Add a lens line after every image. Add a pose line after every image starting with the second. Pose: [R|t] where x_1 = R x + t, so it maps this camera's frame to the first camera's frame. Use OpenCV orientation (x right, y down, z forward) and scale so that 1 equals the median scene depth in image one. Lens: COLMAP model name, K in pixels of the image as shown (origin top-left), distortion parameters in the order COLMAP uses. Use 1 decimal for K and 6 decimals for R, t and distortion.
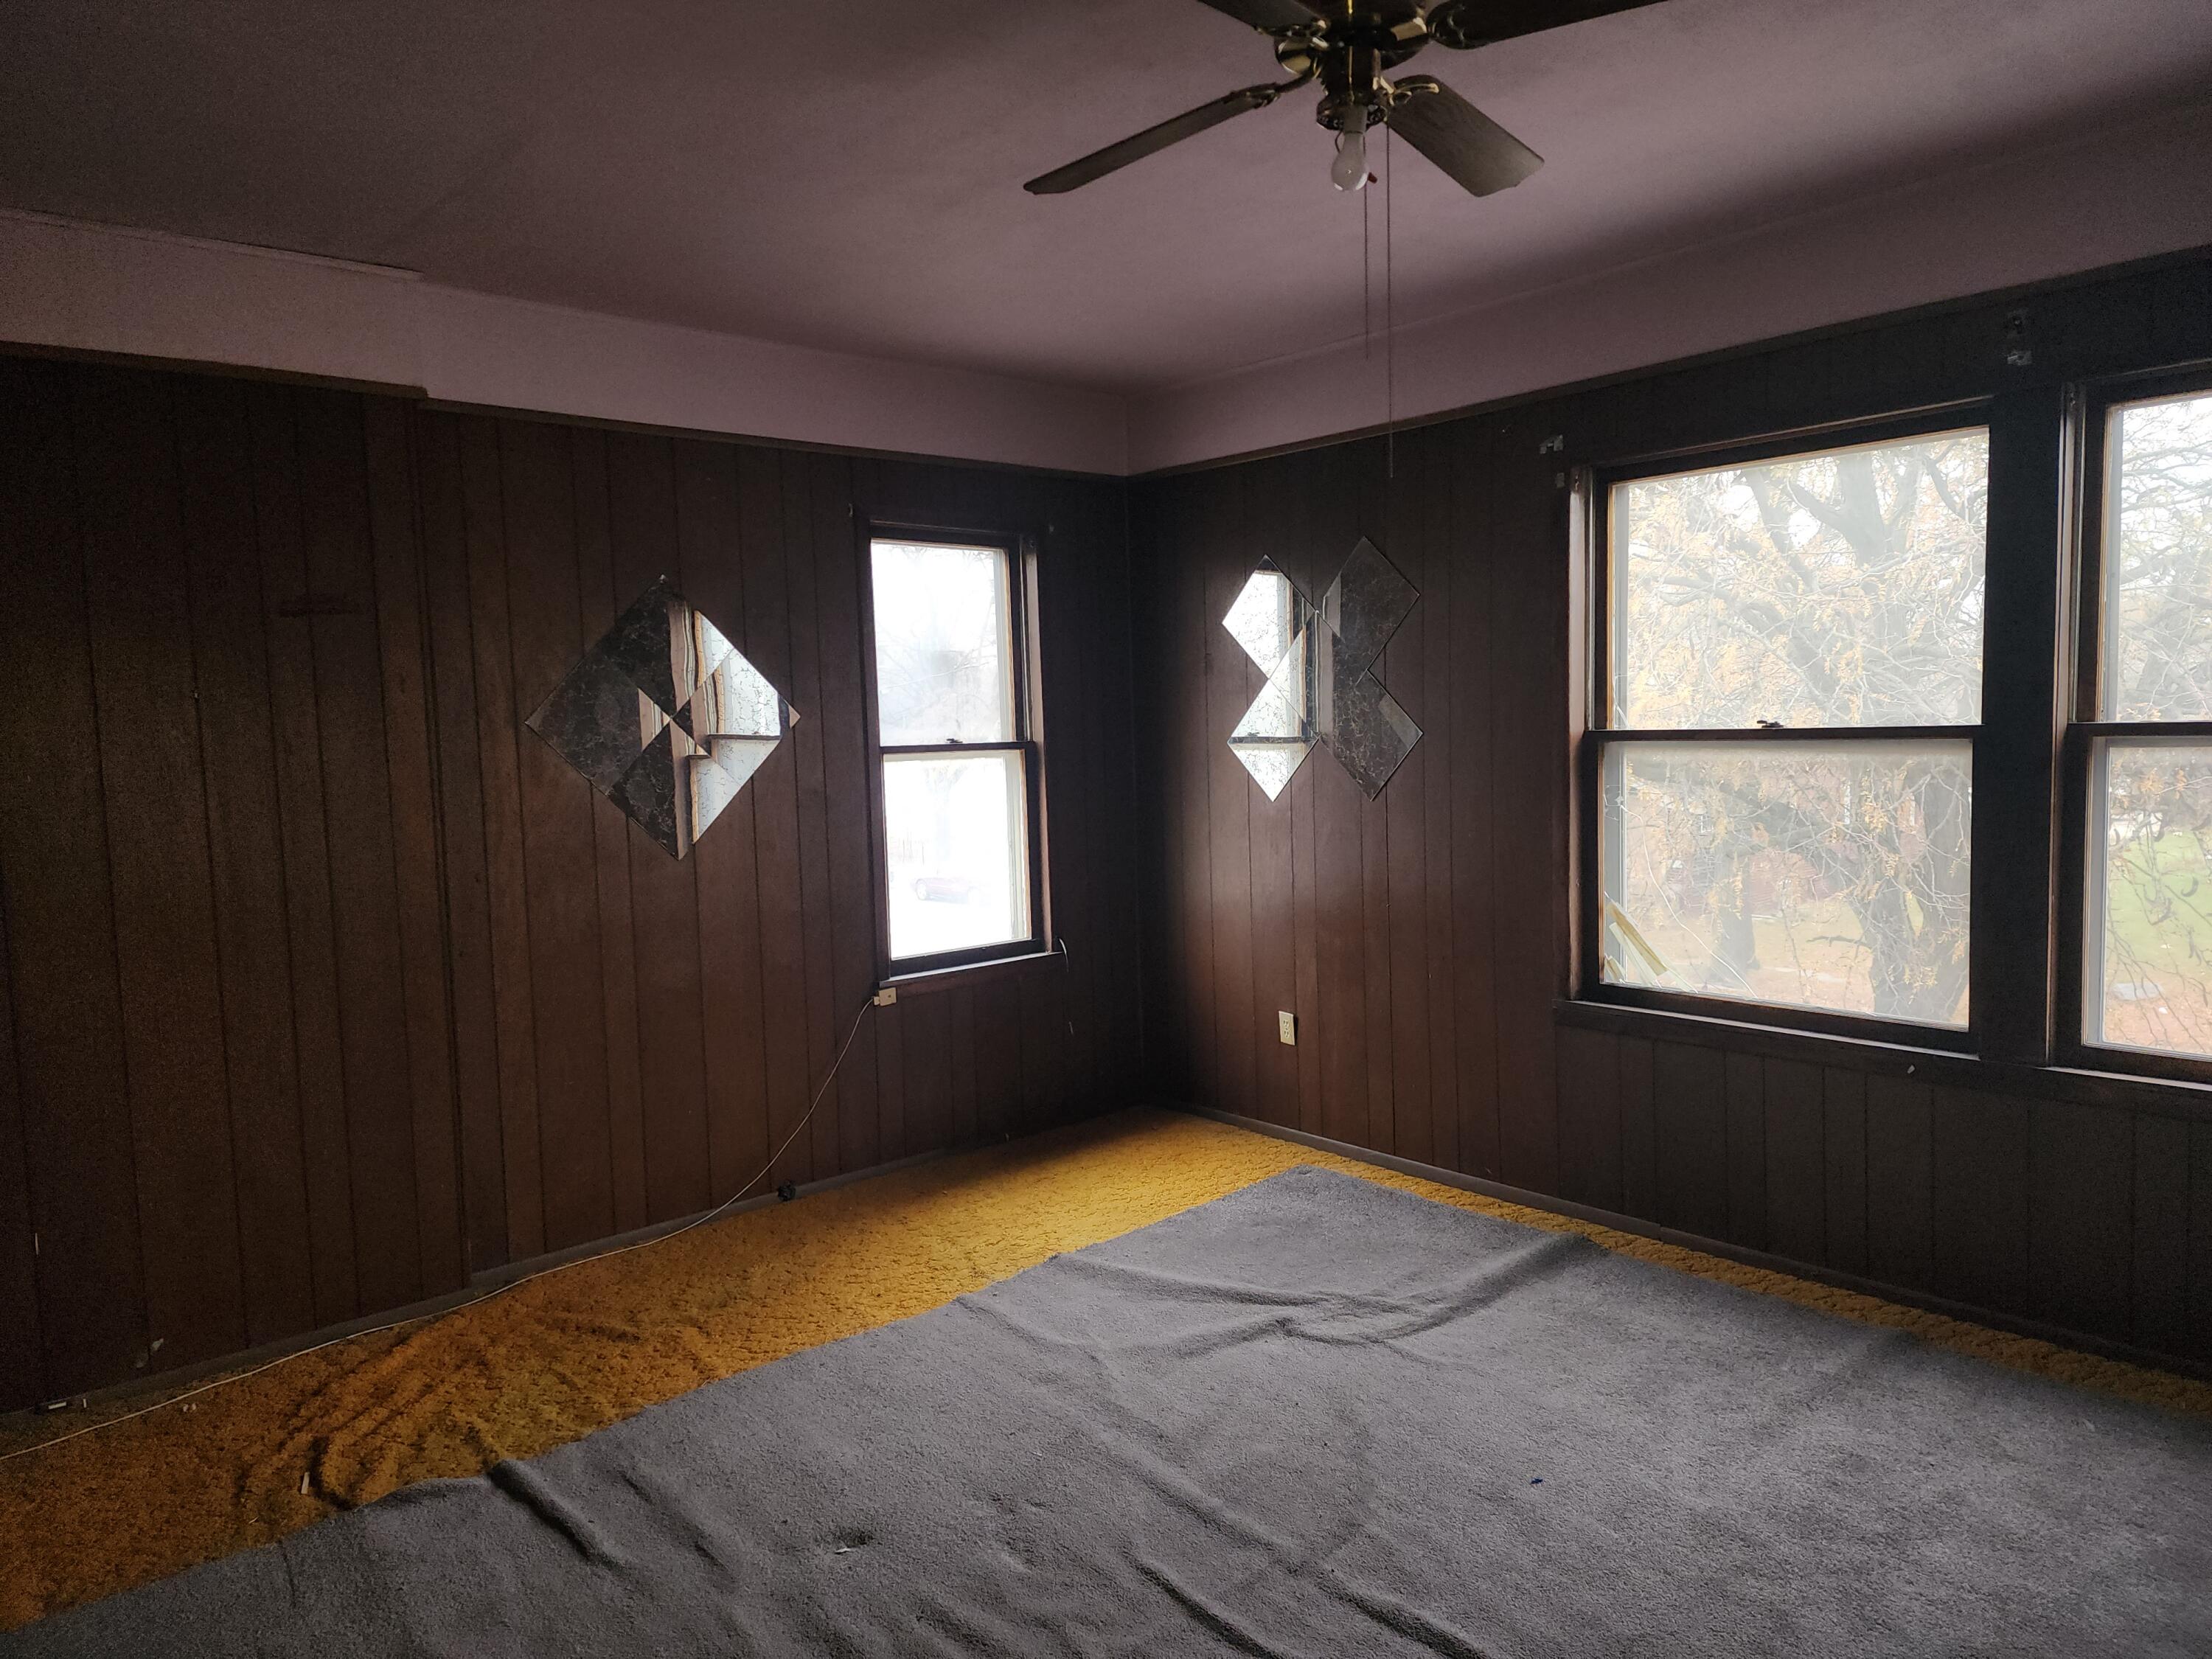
lens RADIAL K [[1464.3, 0, 1106.0], [0, 1464.3, 829.5], [0, 0, 1]] dist [0.146387, -0.181059]
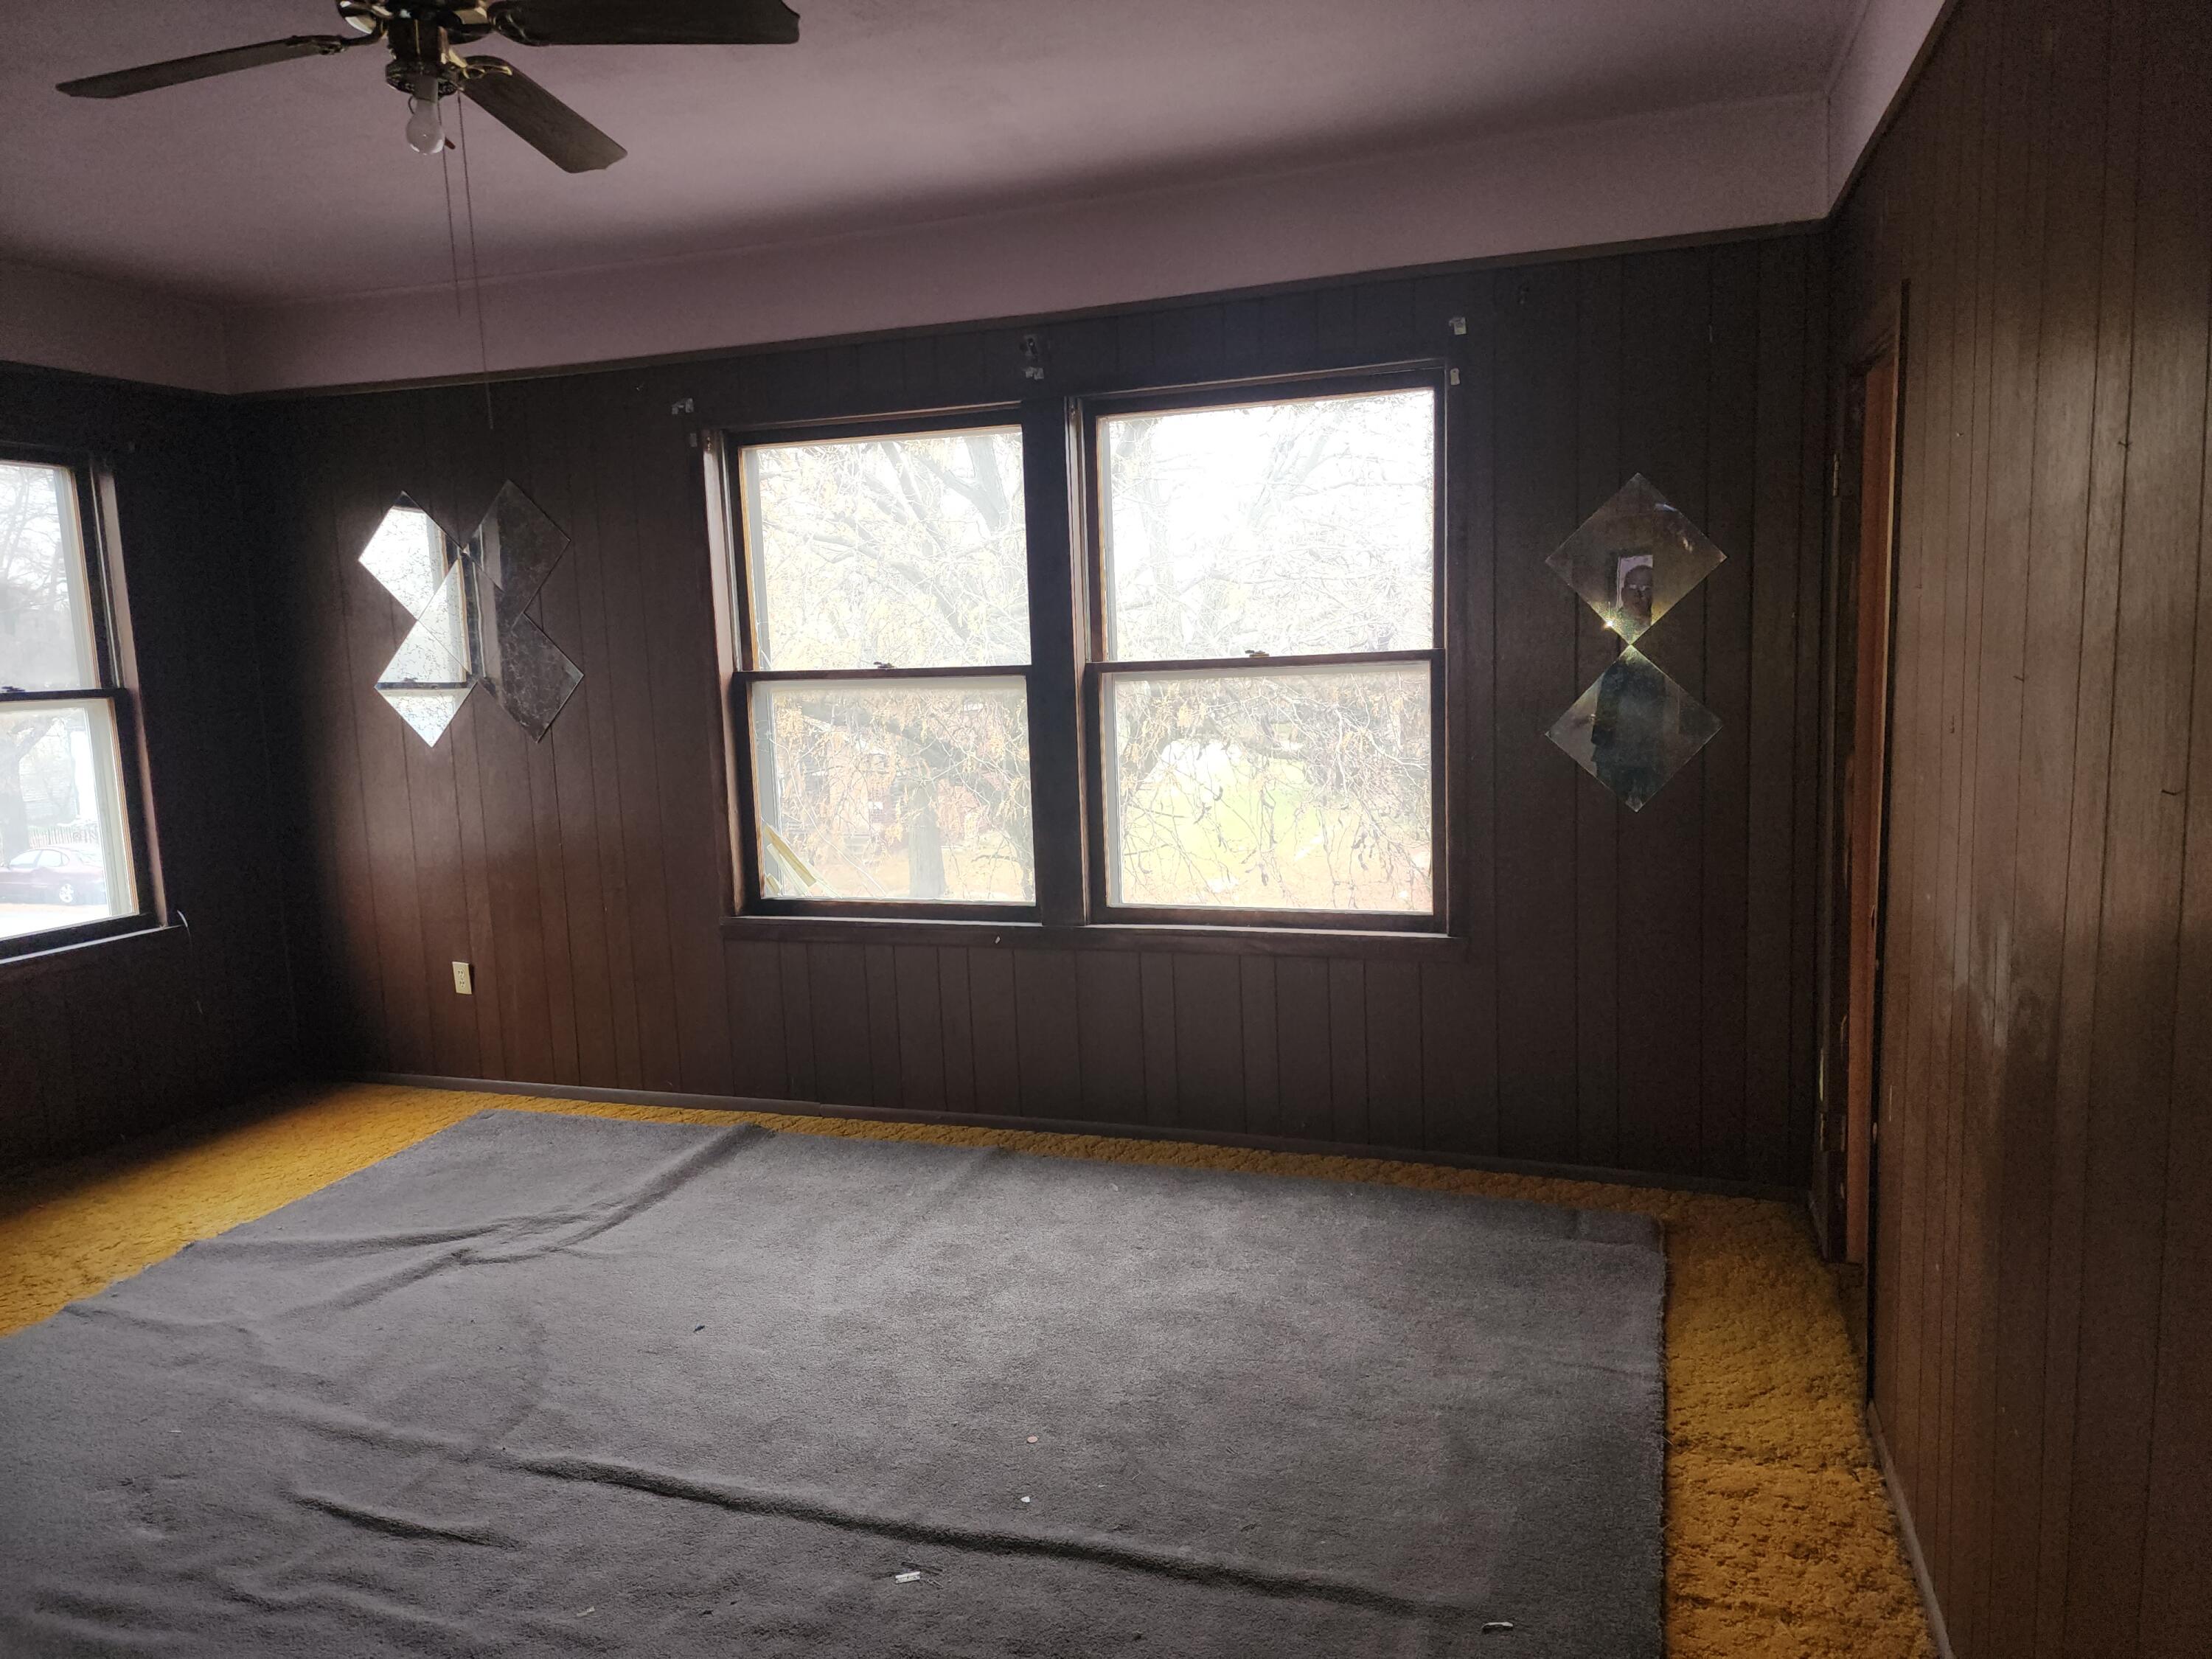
lens RADIAL K [[1491.9, 0, 1133.7], [0, 1491.9, 828.9], [0, 0, 1]] dist [0.075433, -0.070396]
pose [[0.865911, -0.061372, 0.496419, 0.021467], [0.046751, 0.998030, 0.041838, 0.018497], [-0.498009, -0.013020, 0.867074, -0.122363]]
